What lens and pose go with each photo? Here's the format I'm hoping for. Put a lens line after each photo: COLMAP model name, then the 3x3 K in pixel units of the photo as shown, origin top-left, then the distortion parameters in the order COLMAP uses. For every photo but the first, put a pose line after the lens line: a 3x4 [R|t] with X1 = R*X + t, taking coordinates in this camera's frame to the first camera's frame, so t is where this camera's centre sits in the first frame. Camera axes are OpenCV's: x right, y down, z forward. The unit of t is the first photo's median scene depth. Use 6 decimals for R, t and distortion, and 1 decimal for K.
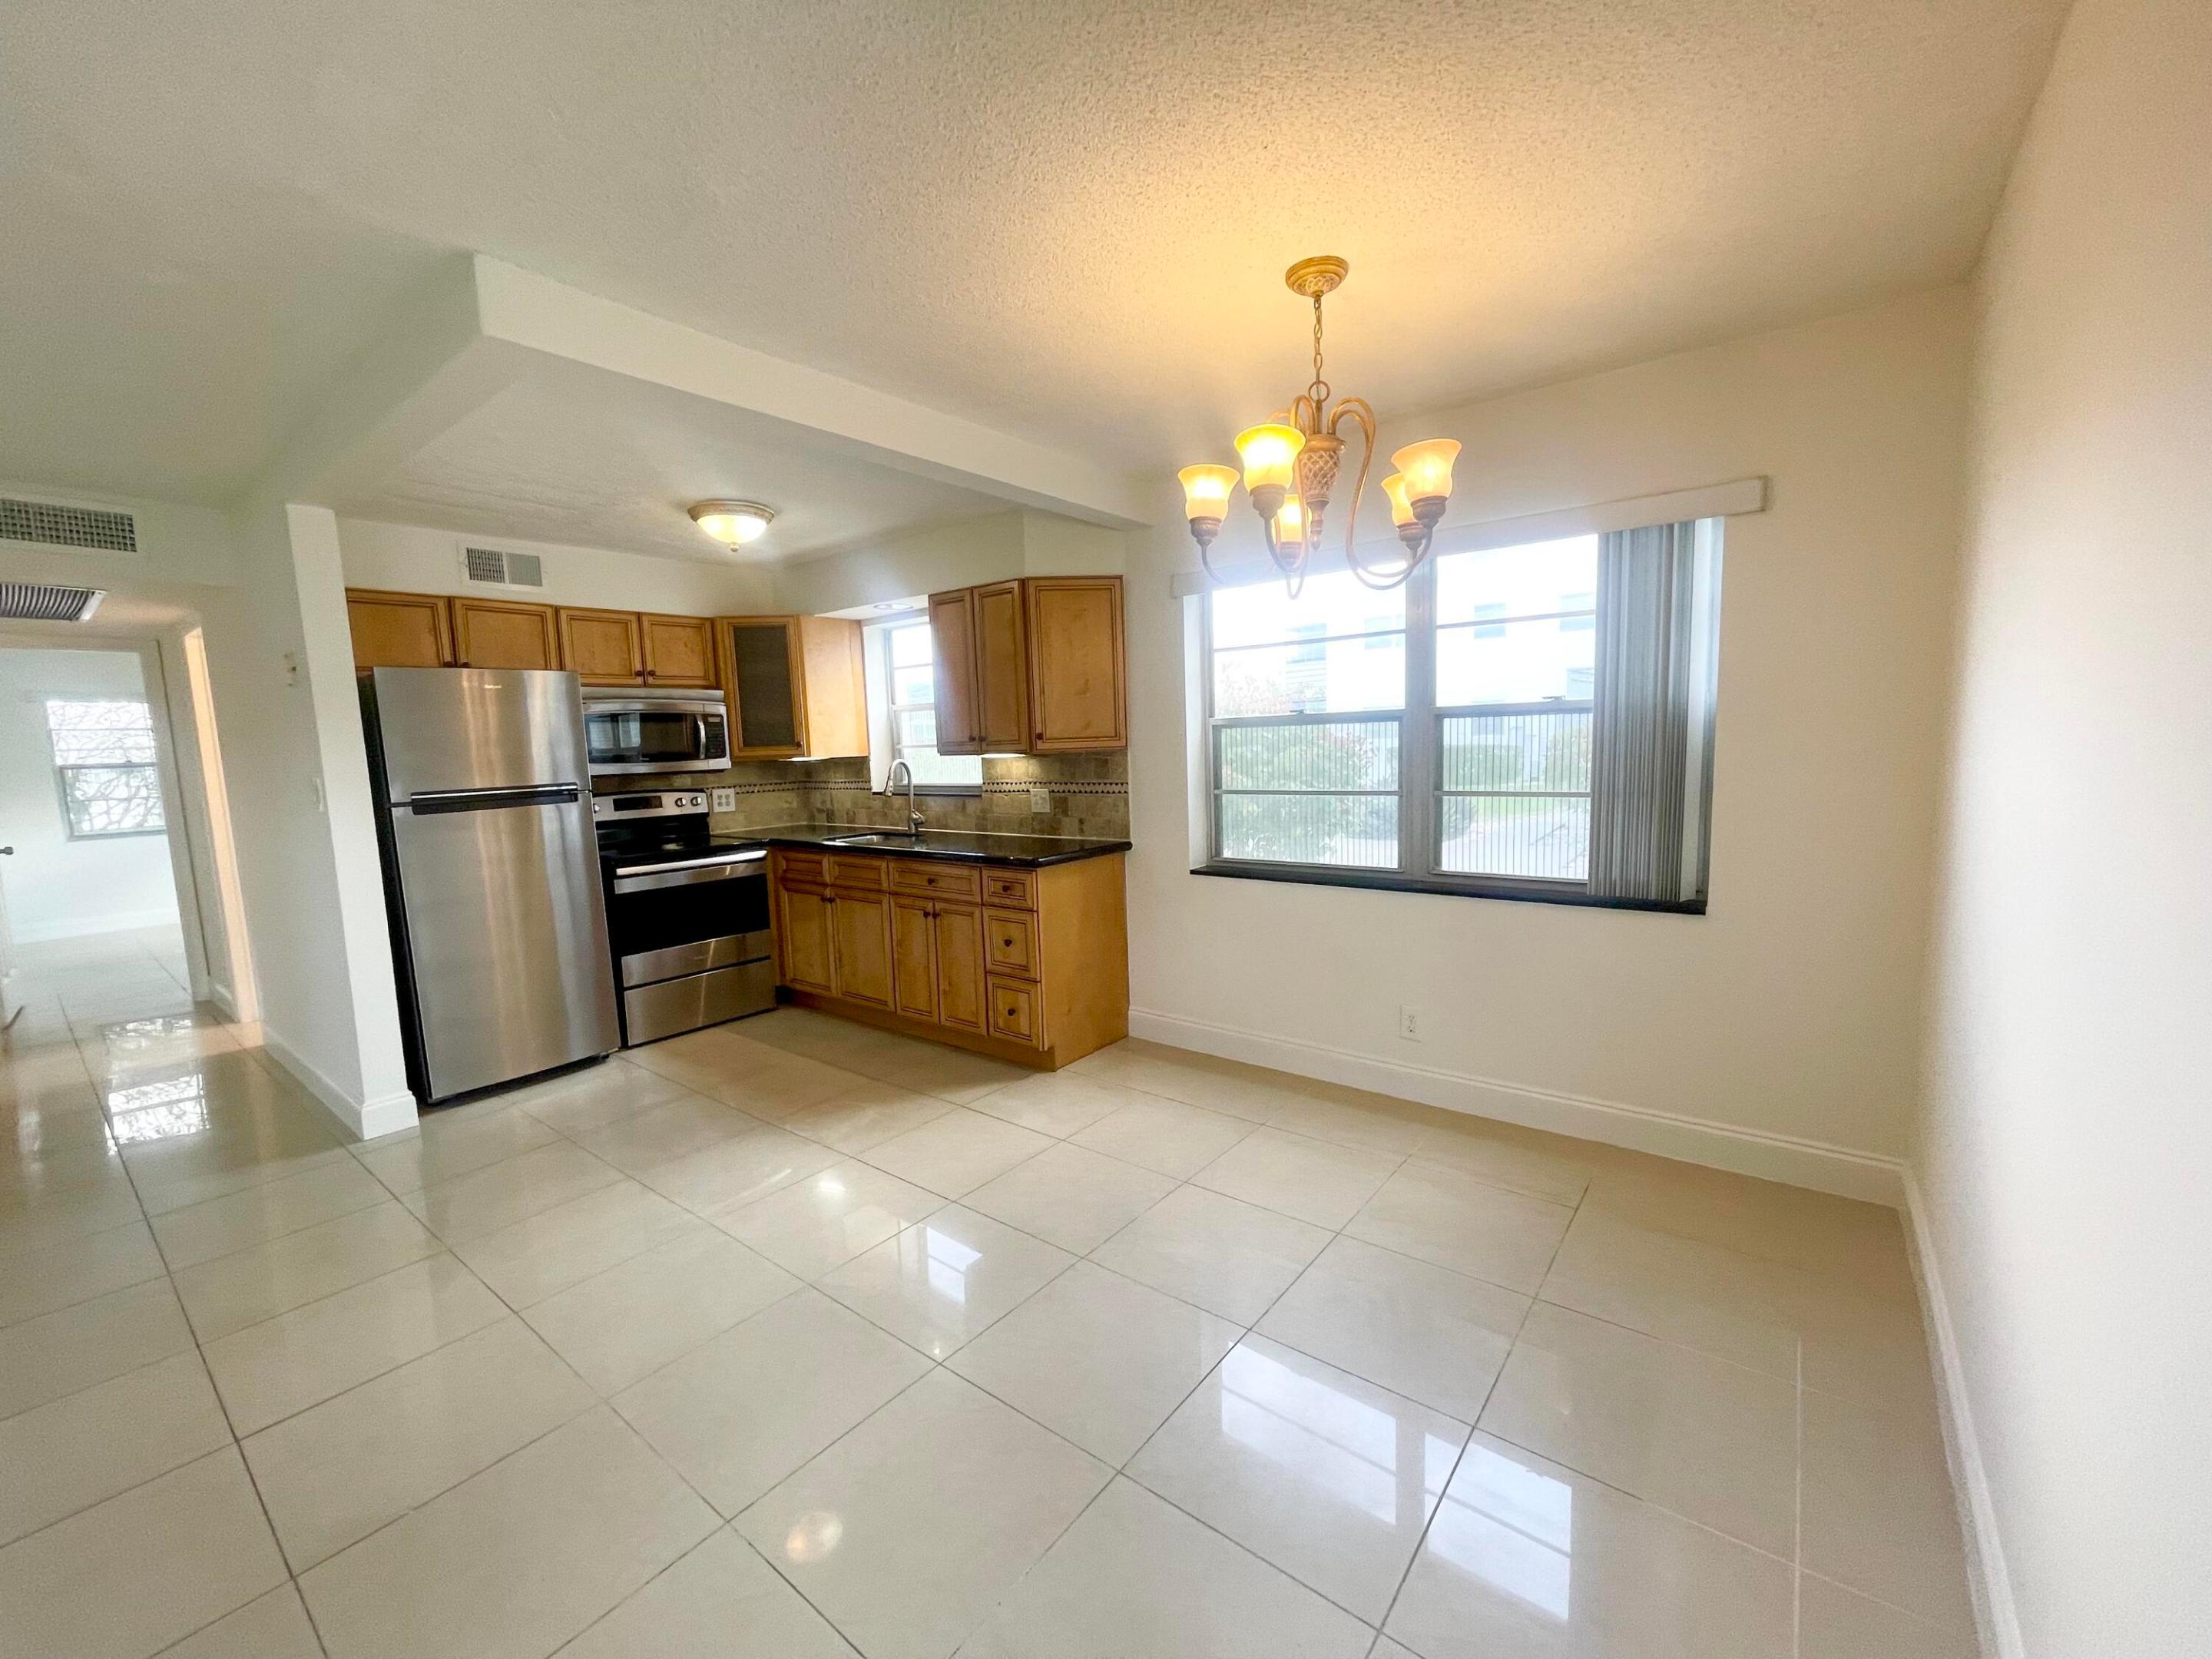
lens RADIAL K [[894.9, 0, 1102.9], [0, 894.9, 841.5], [0, 0, 1]] dist [-0.006224, 0.001936]
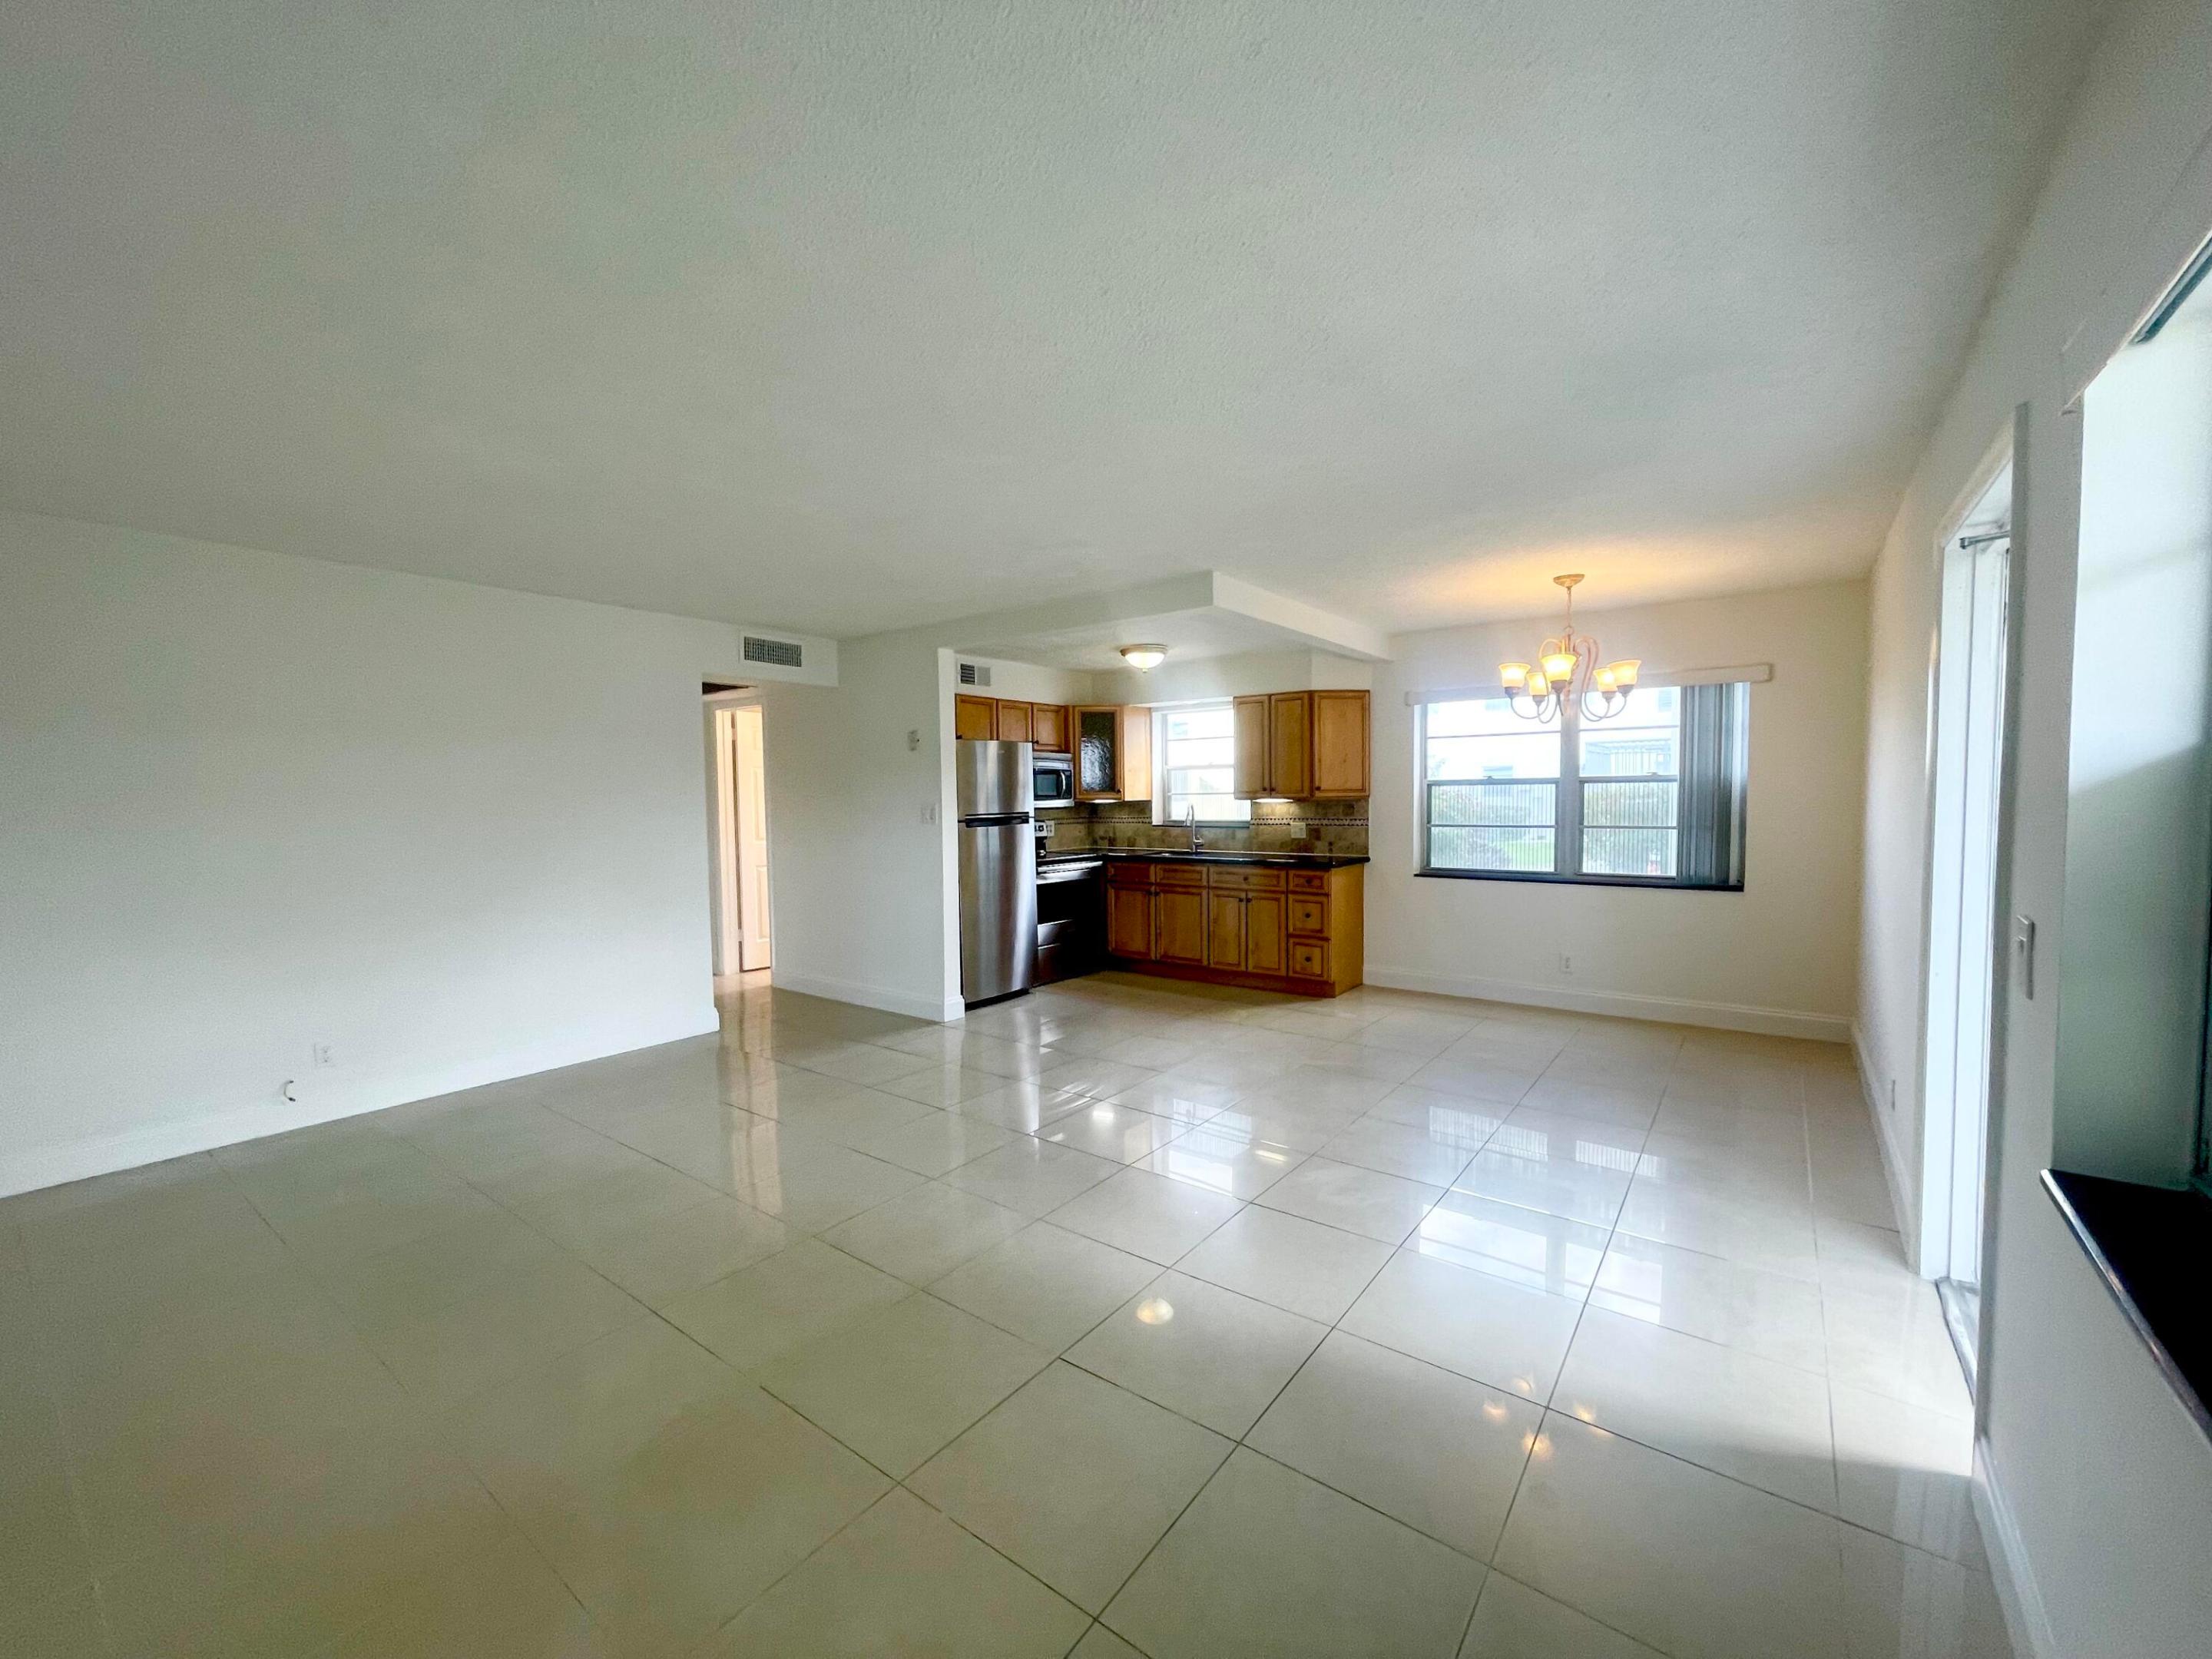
lens RADIAL K [[894.9, 0, 1100.0], [0, 894.9, 838.5], [0, 0, 1]] dist [-0.006224, 0.001936]
pose [[0.999580, 0.019067, 0.021825, -0.500092], [-0.017643, 0.997815, -0.063663, 0.080781], [-0.022991, 0.063251, 0.997733, -0.586758]]
